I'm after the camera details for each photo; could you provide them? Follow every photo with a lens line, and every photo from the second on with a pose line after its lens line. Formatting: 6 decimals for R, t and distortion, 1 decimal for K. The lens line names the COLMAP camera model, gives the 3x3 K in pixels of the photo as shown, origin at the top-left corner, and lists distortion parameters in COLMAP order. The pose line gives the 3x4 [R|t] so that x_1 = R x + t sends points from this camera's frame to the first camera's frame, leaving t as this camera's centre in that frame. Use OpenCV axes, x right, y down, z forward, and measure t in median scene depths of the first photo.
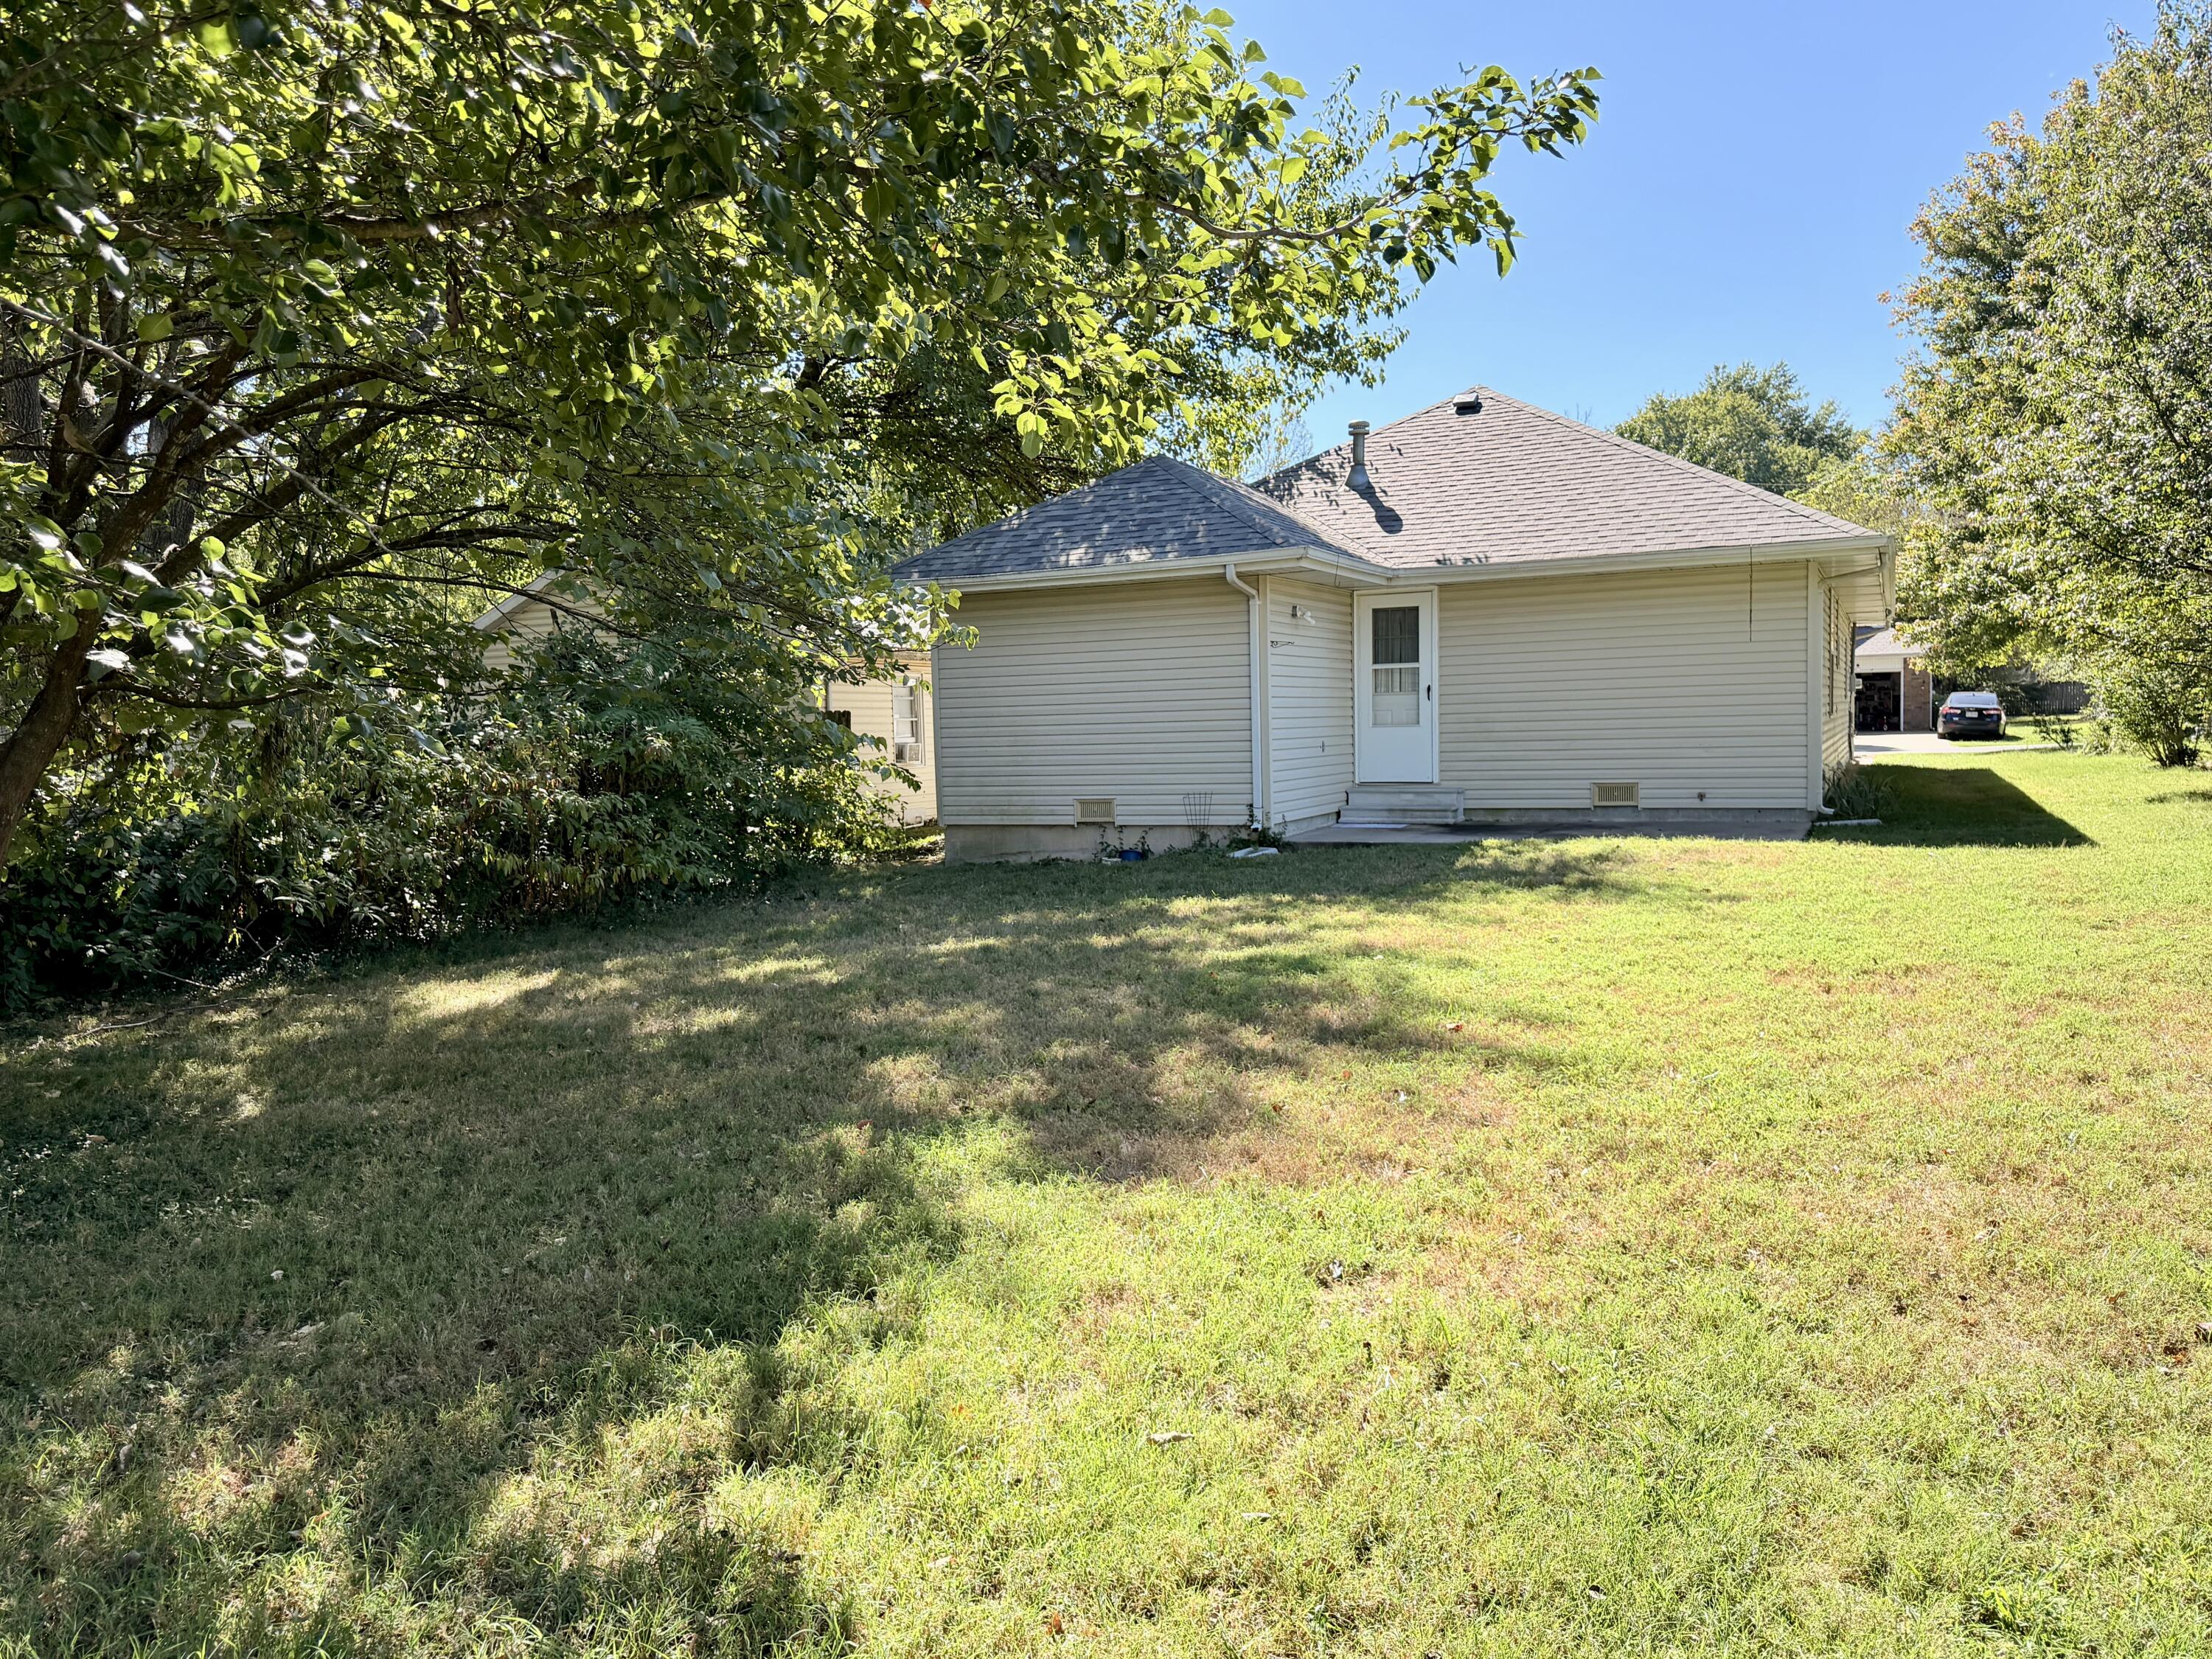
lens RADIAL K [[1603.5, 0, 1099.1], [0, 1603.5, 822.5], [0, 0, 1]] dist [0.049416, -0.002784]
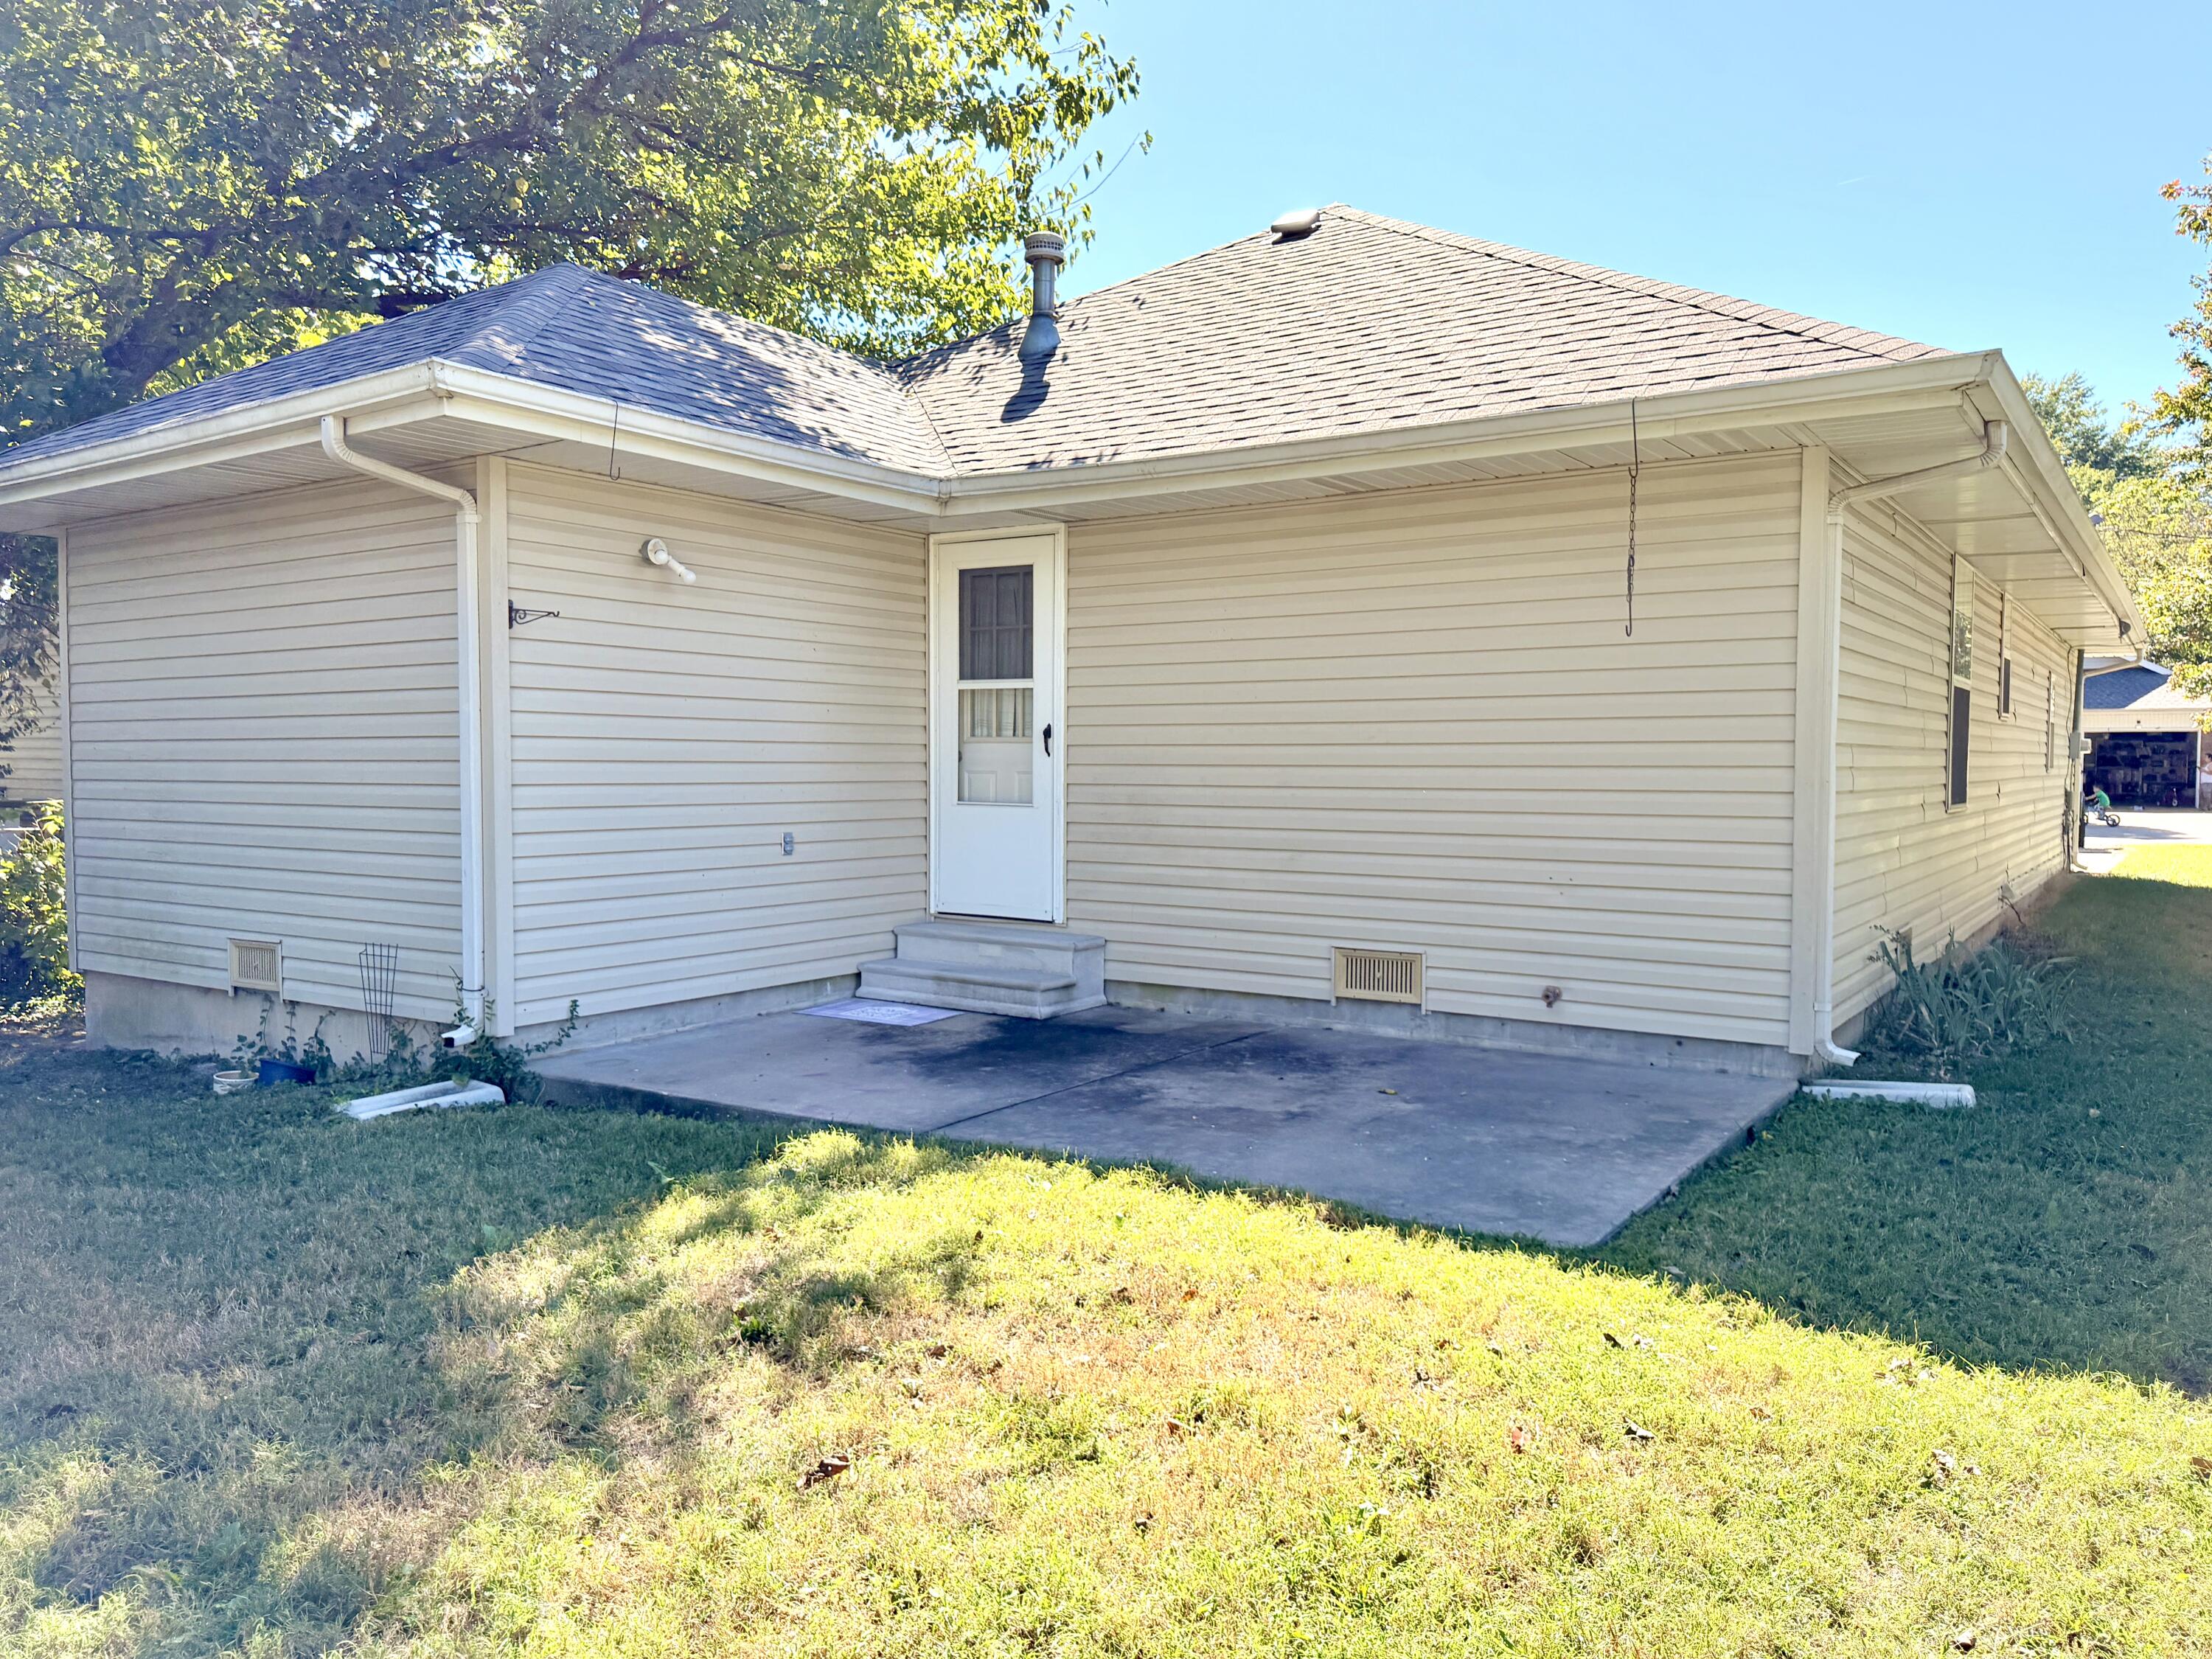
lens RADIAL K [[1603.5, 0, 1112.1], [0, 1603.5, 832.1], [0, 0, 1]] dist [0.049416, -0.002784]
pose [[0.990135, 0.036139, -0.135377, 0.292335], [-0.038382, 0.999165, -0.013997, -0.046486], [0.134758, 0.019055, 0.990695, 0.517279]]
